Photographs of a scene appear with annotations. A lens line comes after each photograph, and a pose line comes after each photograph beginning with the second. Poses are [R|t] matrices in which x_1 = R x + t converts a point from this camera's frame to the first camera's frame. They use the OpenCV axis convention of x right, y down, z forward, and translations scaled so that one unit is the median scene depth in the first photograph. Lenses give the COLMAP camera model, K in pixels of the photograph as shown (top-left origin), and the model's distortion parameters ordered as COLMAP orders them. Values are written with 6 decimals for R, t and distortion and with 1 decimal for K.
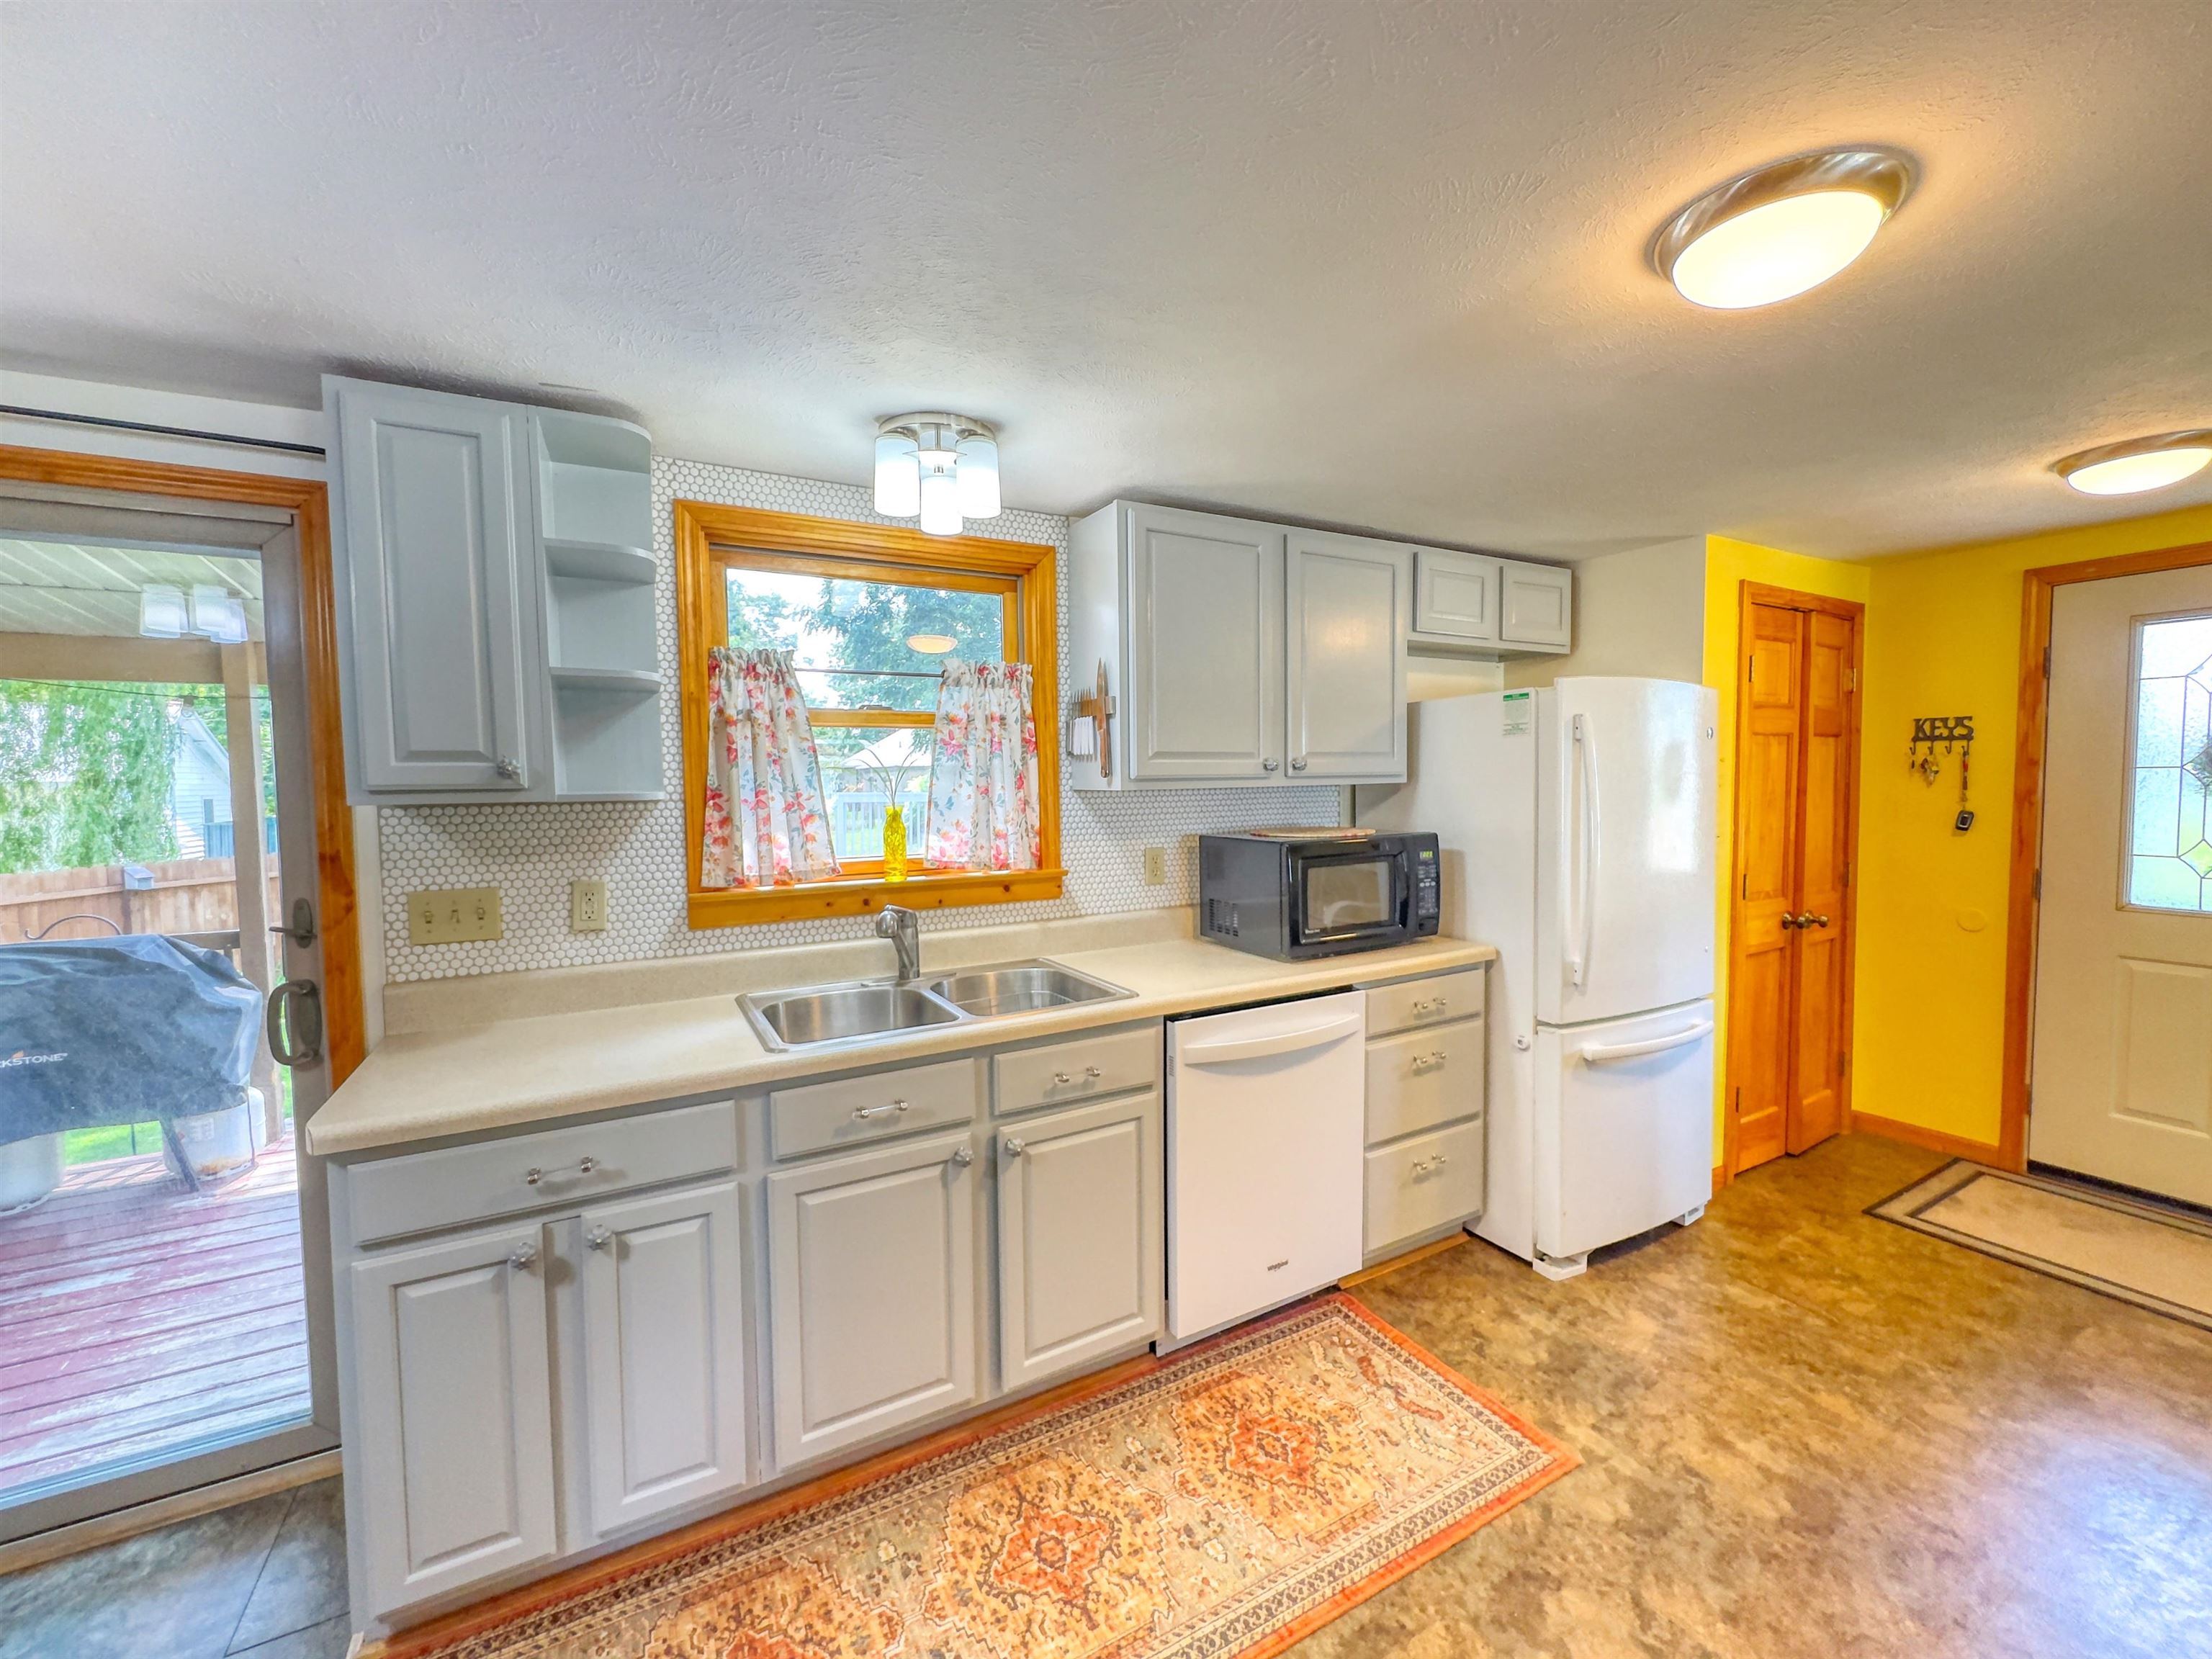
lens RADIAL K [[894.5, 0, 1113.8], [0, 894.5, 822.4], [0, 0, 1]] dist [-0.003578, 0.000971]
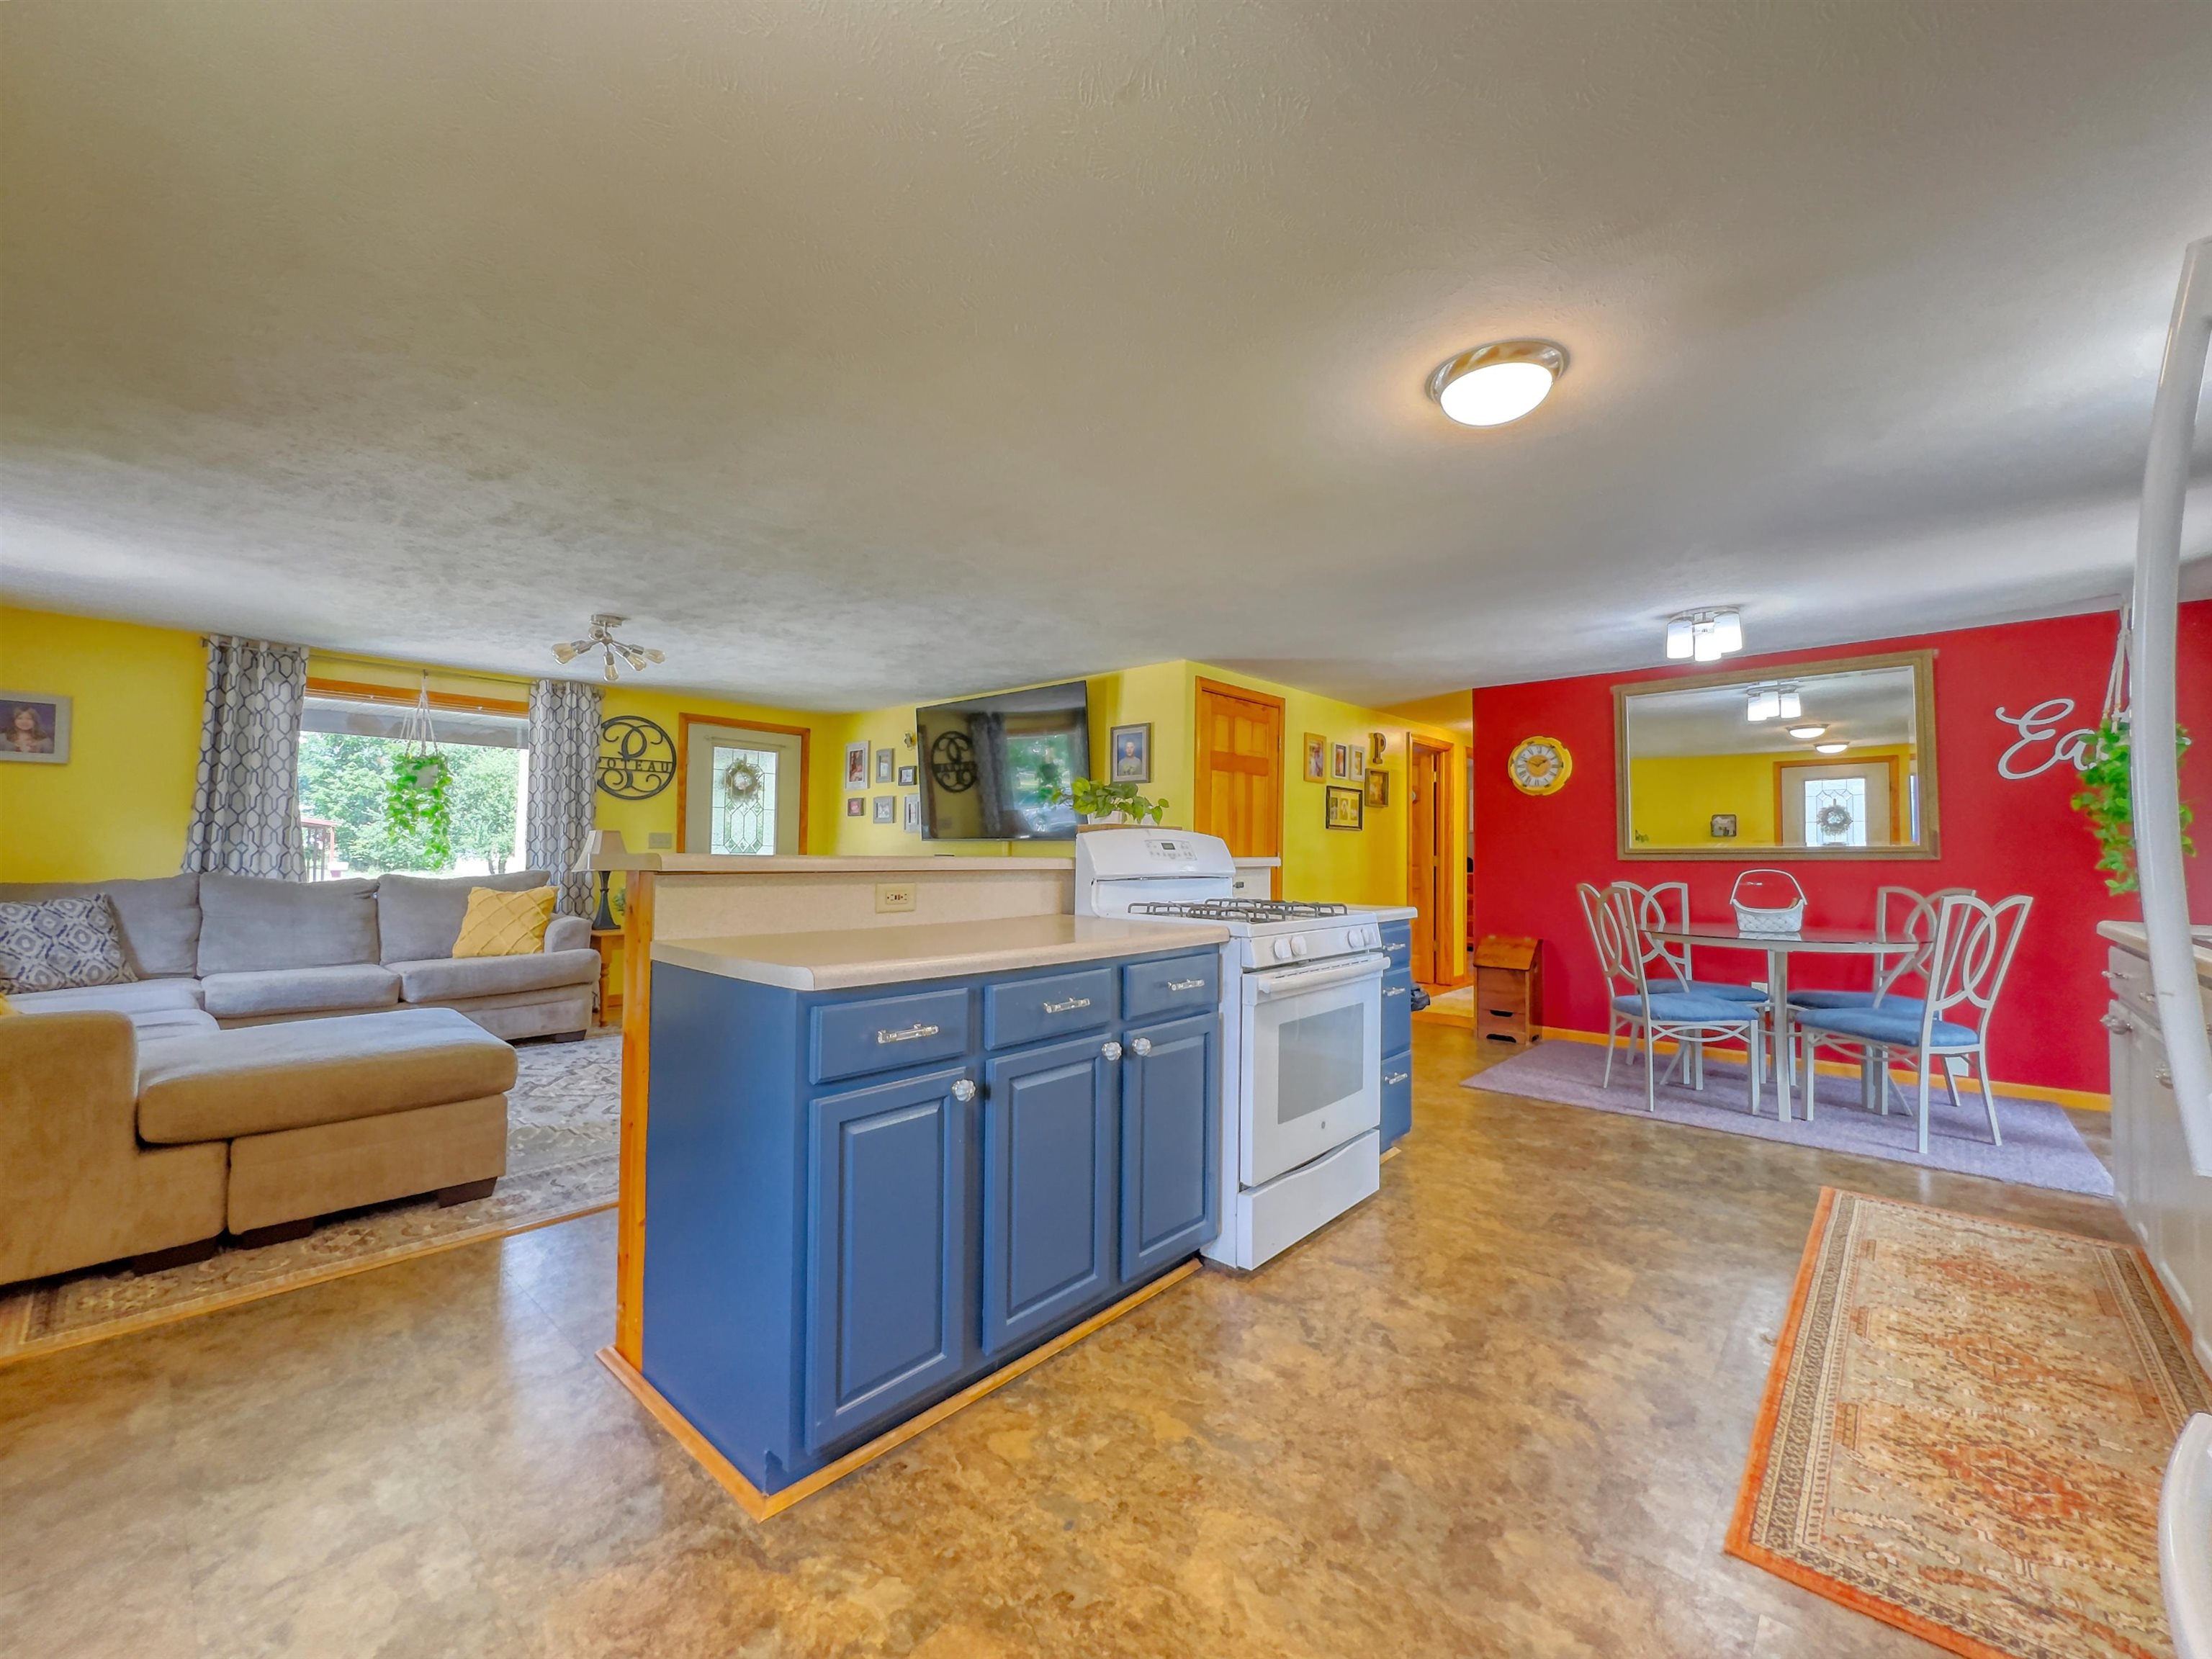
lens RADIAL K [[894.5, 0, 1109.1], [0, 894.5, 828.1], [0, 0, 1]] dist [-0.003578, 0.000971]
pose [[-0.946299, -0.002366, -0.323284, 0.763839], [-0.010385, 0.999680, 0.023083, 0.053697], [0.323125, 0.025201, -0.946021, 0.924729]]
